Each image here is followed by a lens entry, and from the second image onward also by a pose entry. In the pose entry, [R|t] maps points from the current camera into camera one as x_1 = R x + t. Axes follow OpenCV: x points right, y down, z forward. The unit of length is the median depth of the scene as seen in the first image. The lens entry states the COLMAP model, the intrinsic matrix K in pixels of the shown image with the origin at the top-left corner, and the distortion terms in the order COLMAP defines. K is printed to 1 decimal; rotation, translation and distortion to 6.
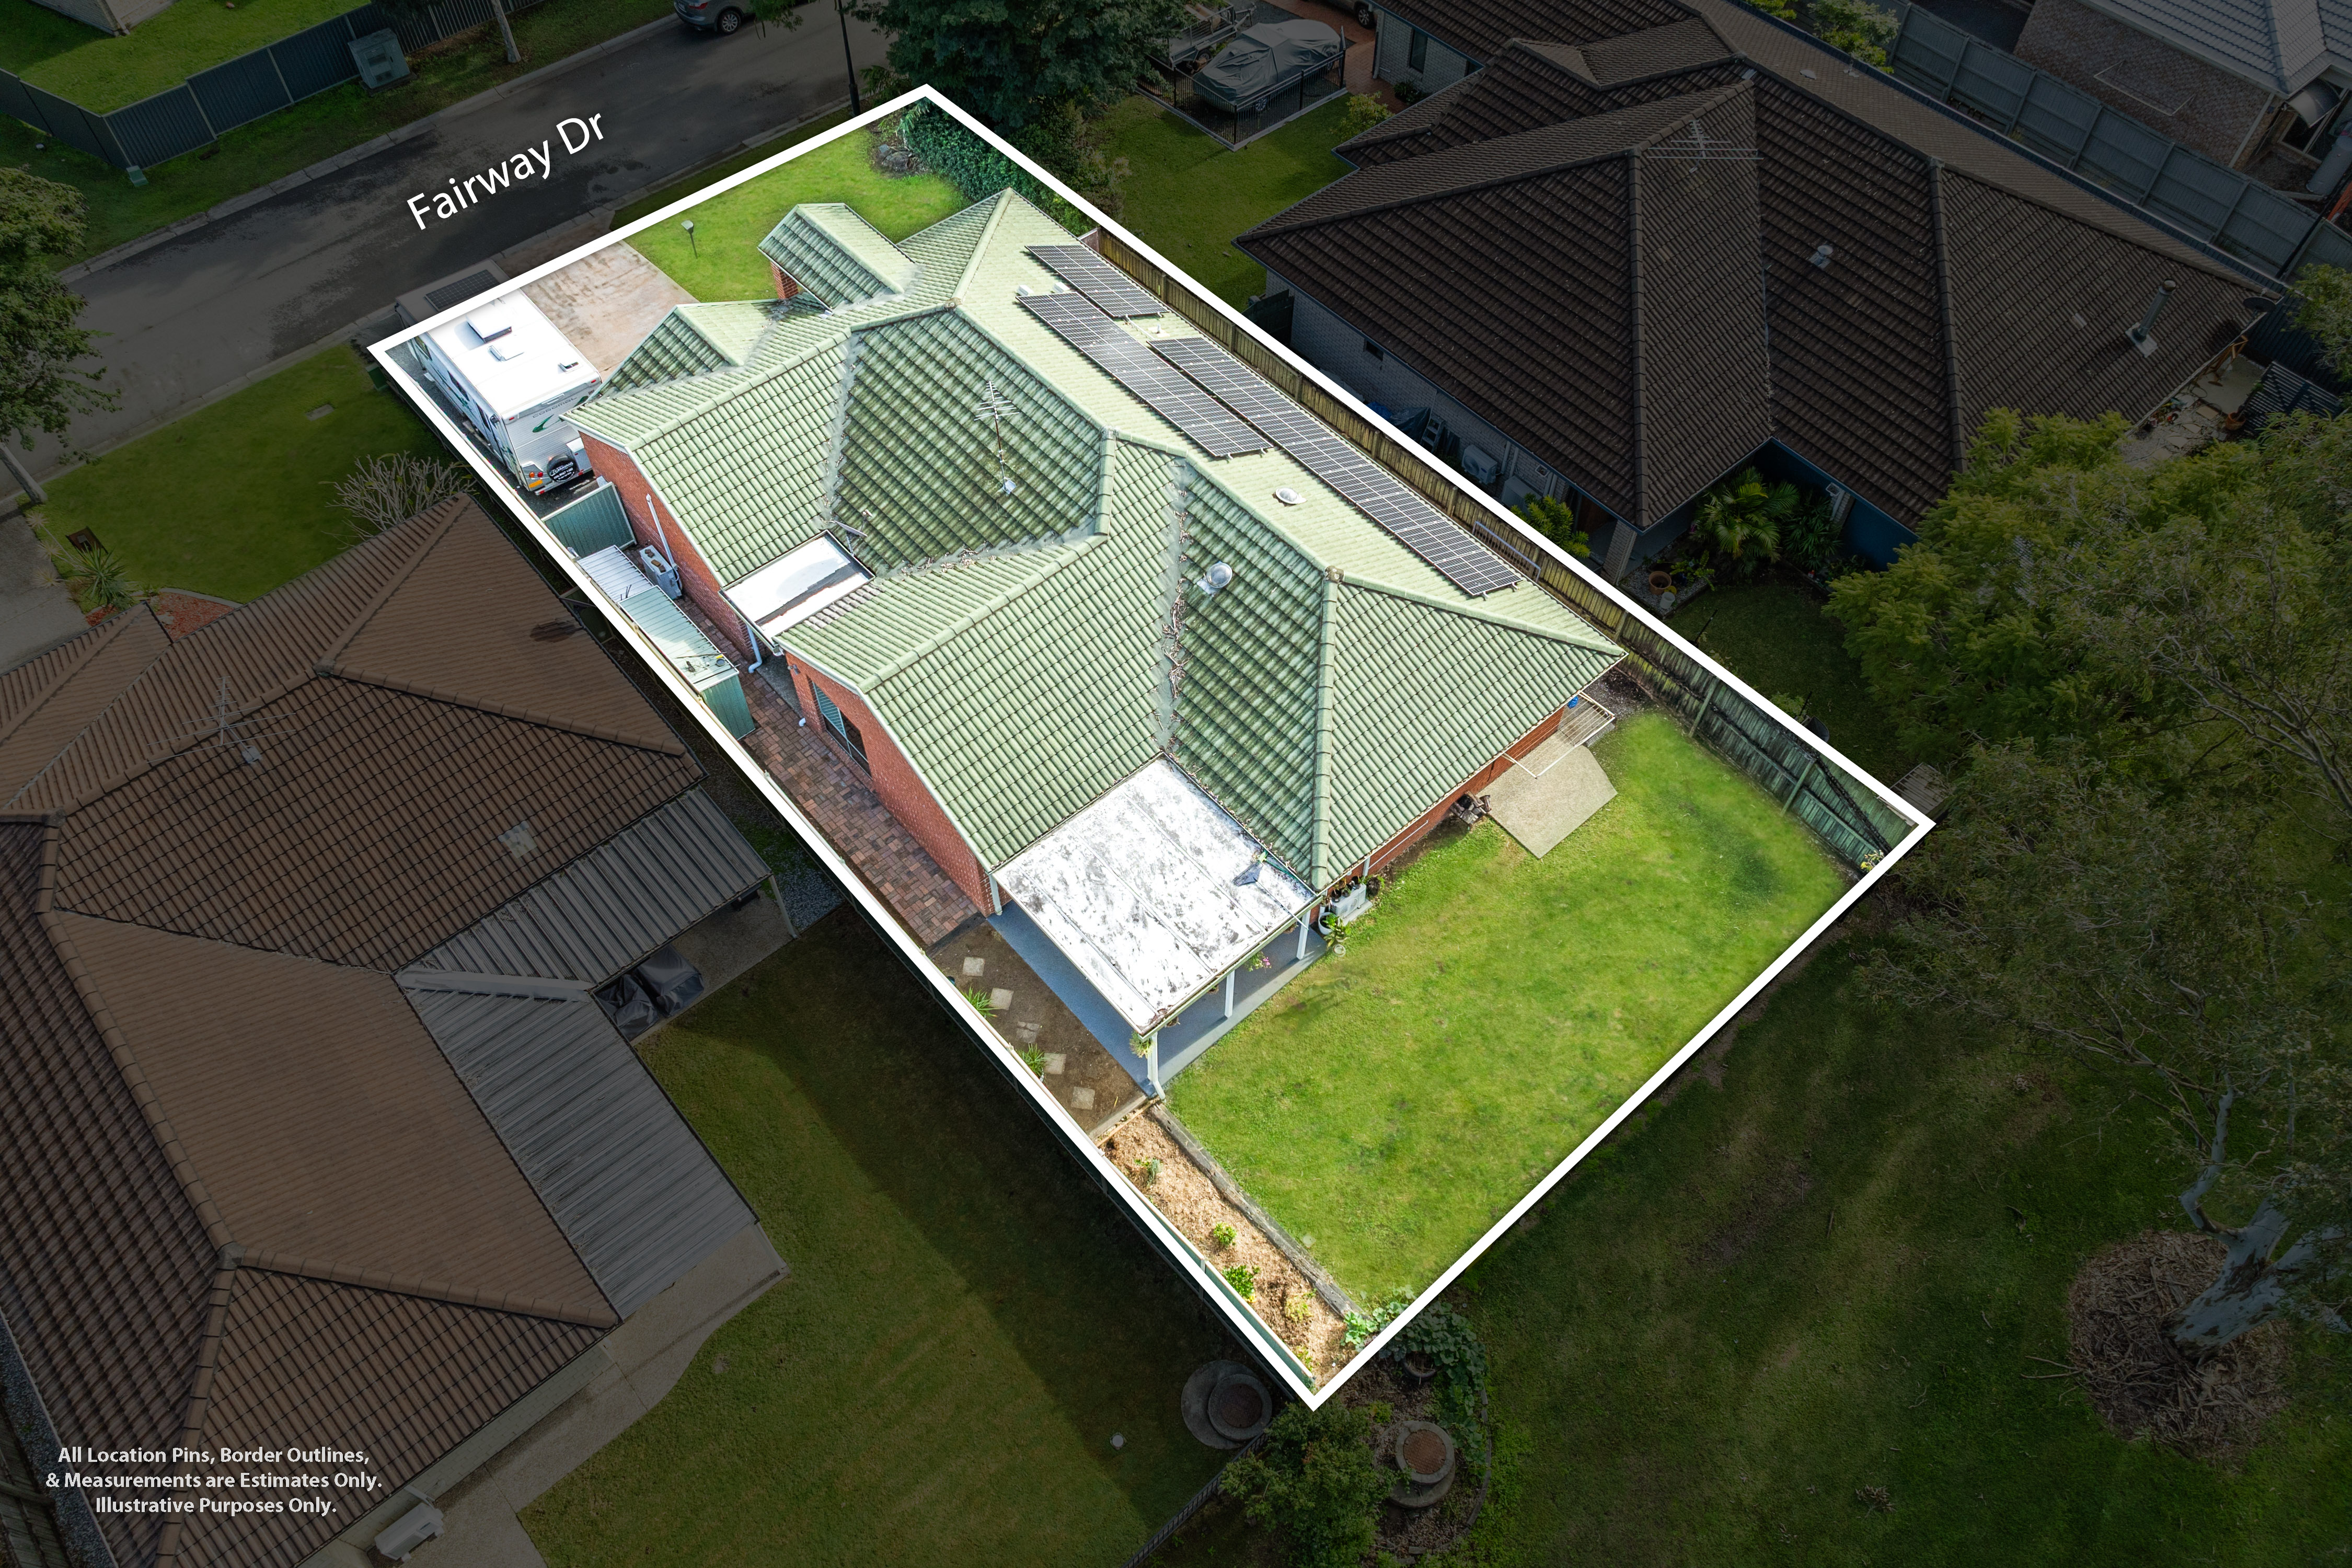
lens RADIAL K [[1707.8, 0, 1176.0], [0, 1707.8, 784.0], [0, 0, 1]] dist [0.004464, -0.167318]
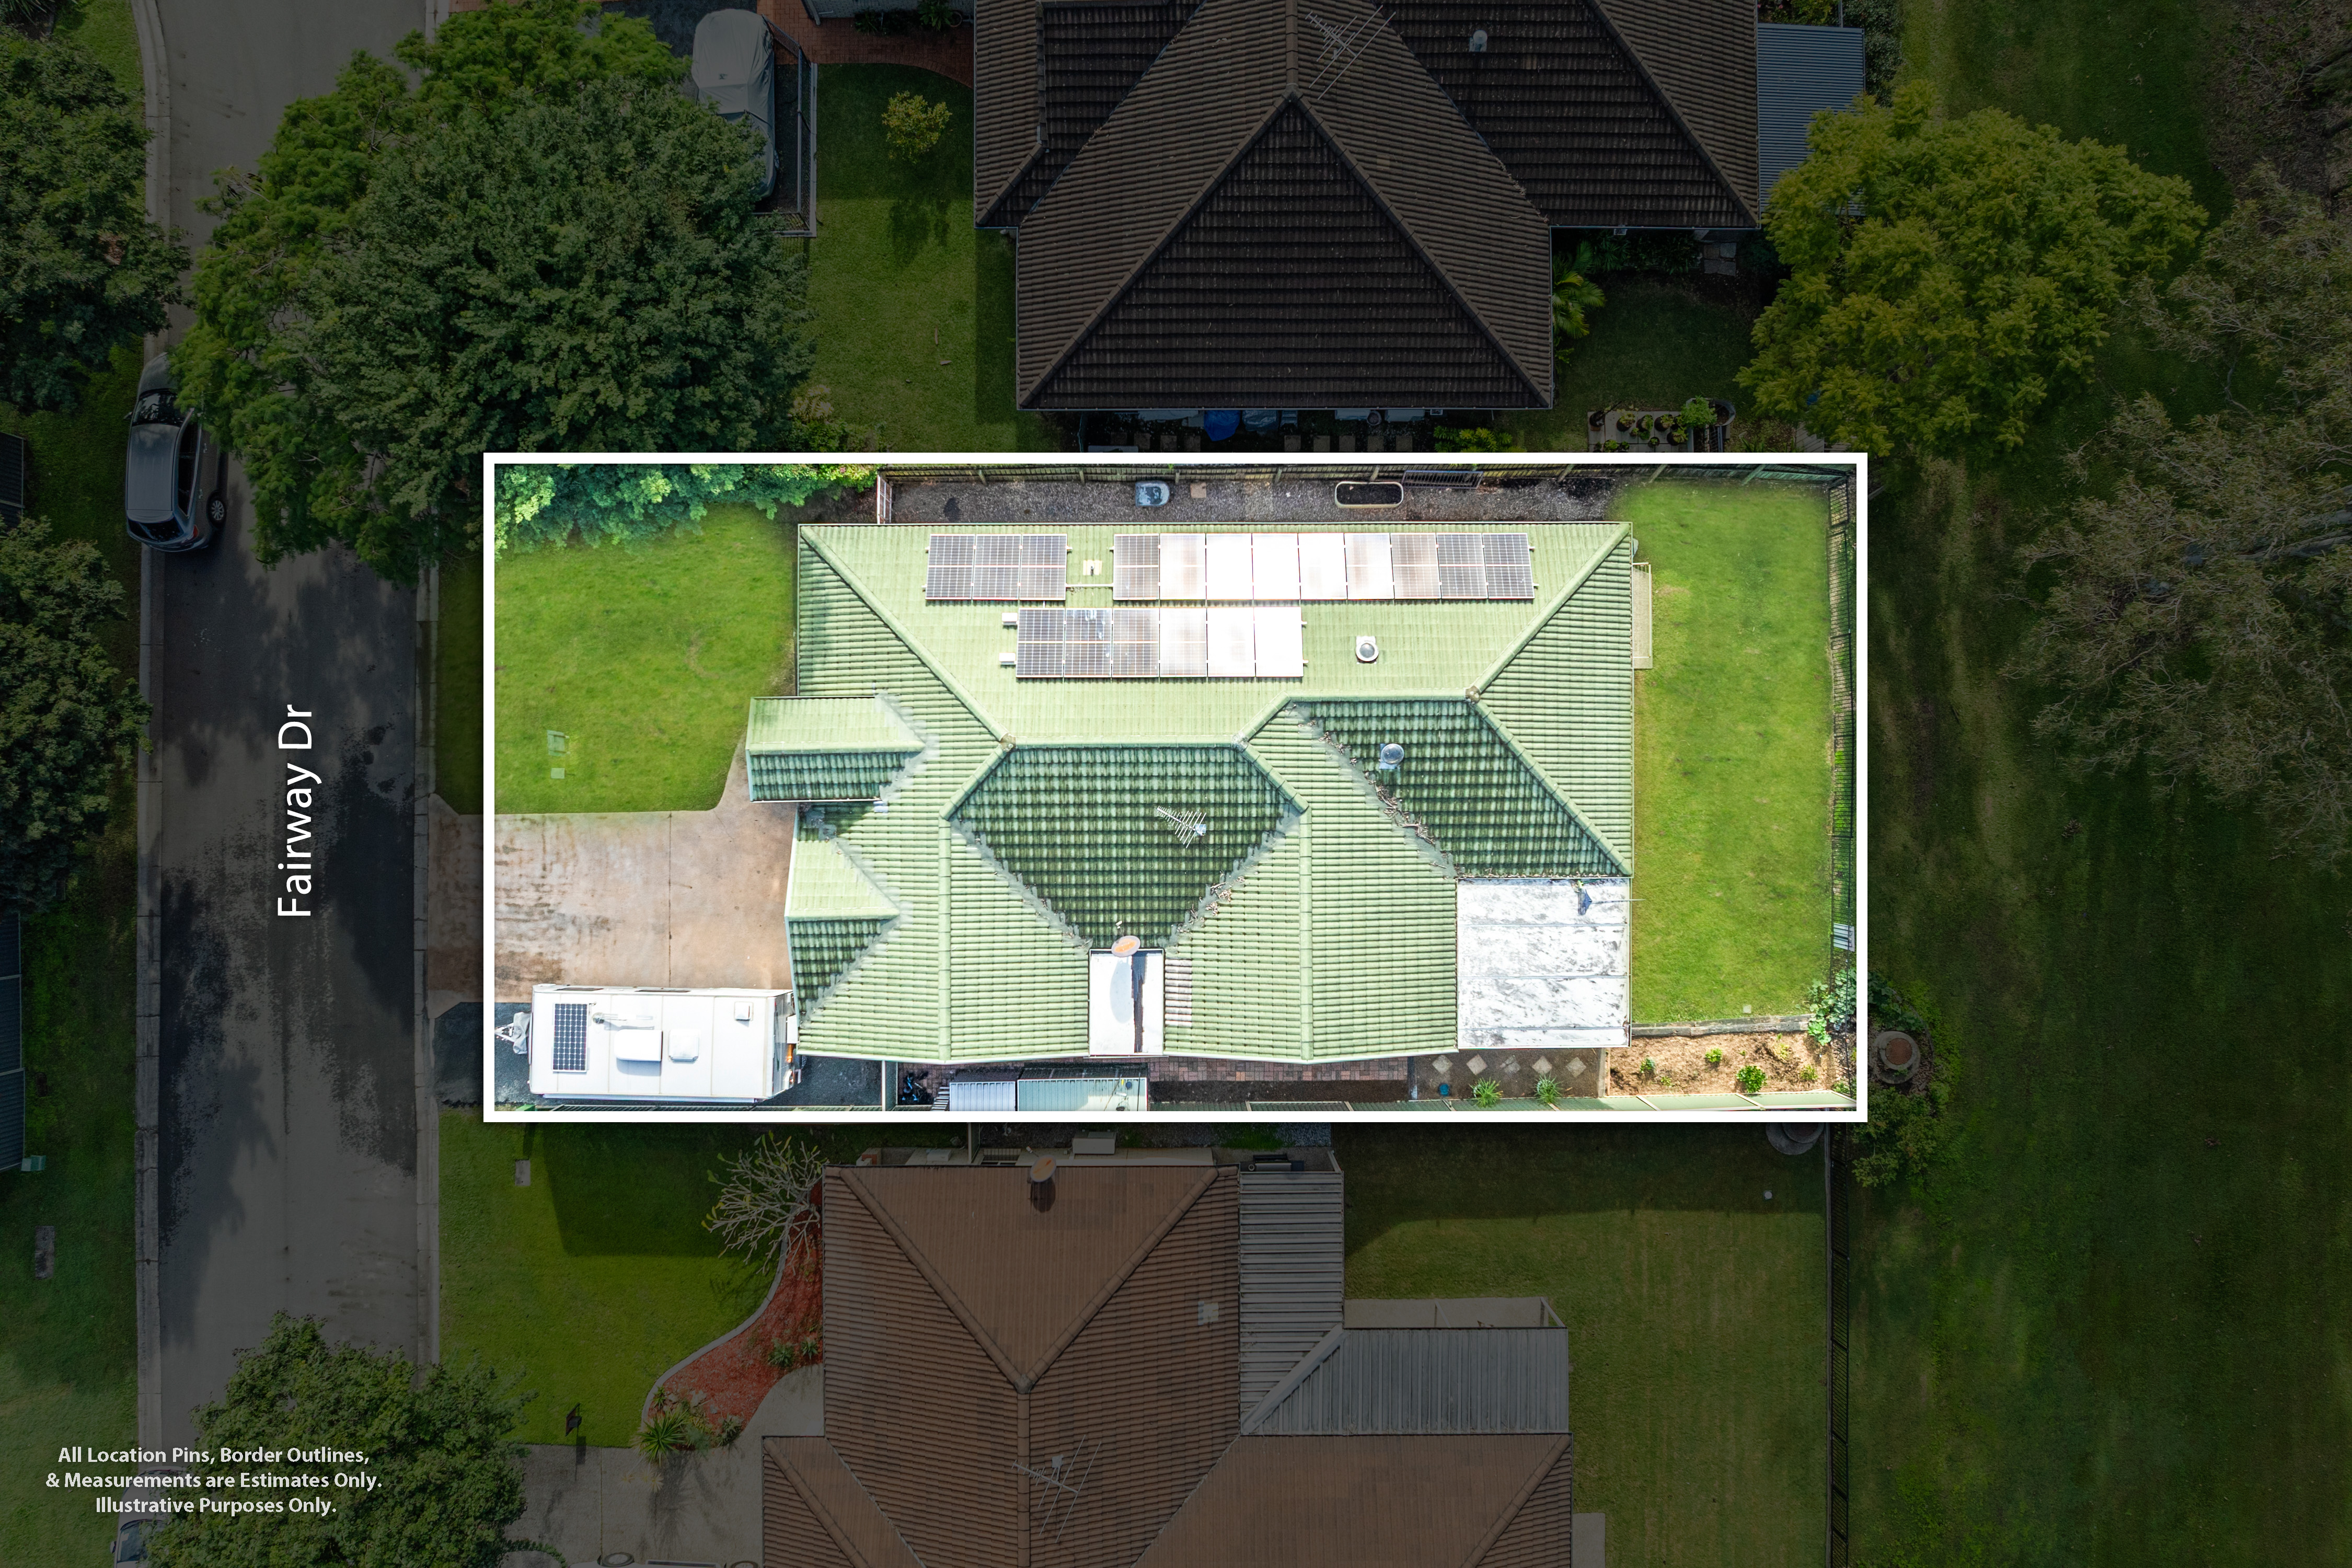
lens RADIAL K [[1707.8, 0, 1176.0], [0, 1707.8, 784.0], [0, 0, 1]] dist [0.004464, -0.167318]
pose [[0.653803, -0.756602, 0.009731, -0.099969], [0.611265, 0.535705, 0.582559, -0.891440], [-0.445978, -0.374931, 0.812730, 0.092352]]
